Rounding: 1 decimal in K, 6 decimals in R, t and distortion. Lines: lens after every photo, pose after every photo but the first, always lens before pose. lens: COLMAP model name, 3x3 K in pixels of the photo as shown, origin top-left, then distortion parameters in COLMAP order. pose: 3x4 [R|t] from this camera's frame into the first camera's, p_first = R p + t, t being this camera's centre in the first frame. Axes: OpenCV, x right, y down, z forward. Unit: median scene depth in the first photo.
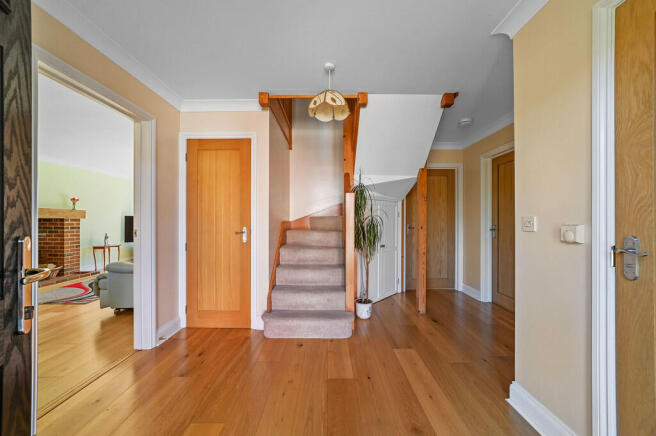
lens RADIAL K [[255.6, 0, 332.1], [0, 255.6, 218.9], [0, 0, 1]] dist [-0.013826, 0.000940]
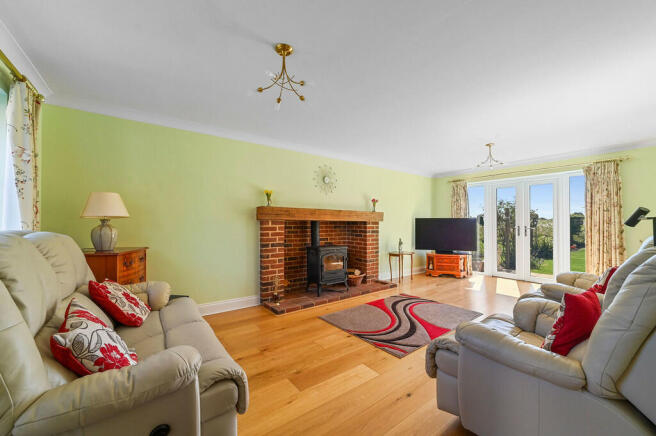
lens RADIAL K [[255.6, 0, 326.9], [0, 255.6, 219.5], [0, 0, 1]] dist [-0.013826, 0.000940]
pose [[0.592734, -0.006936, -0.805368, -0.381455], [0.002677, 0.999974, -0.006641, -0.002685], [0.805394, 0.001781, 0.592737, 0.315499]]
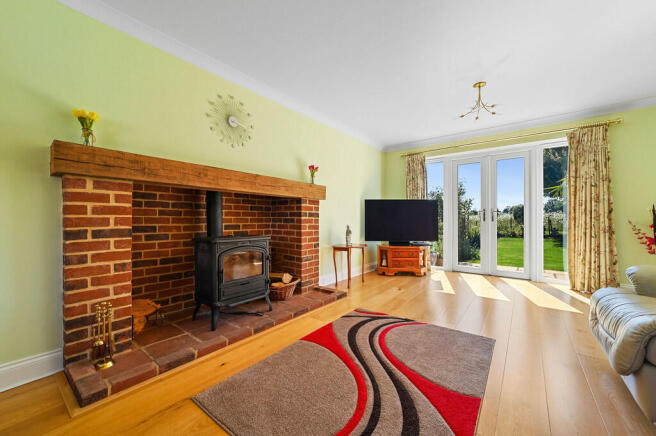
lens RADIAL K [[255.6, 0, 328.5], [0, 255.6, 218.4], [0, 0, 1]] dist [-0.013826, 0.000940]
pose [[0.787802, 0.000076, -0.615929, -0.615526], [0.002166, 0.999993, 0.002894, 0.043026], [0.615925, -0.003614, 0.787797, 0.540101]]
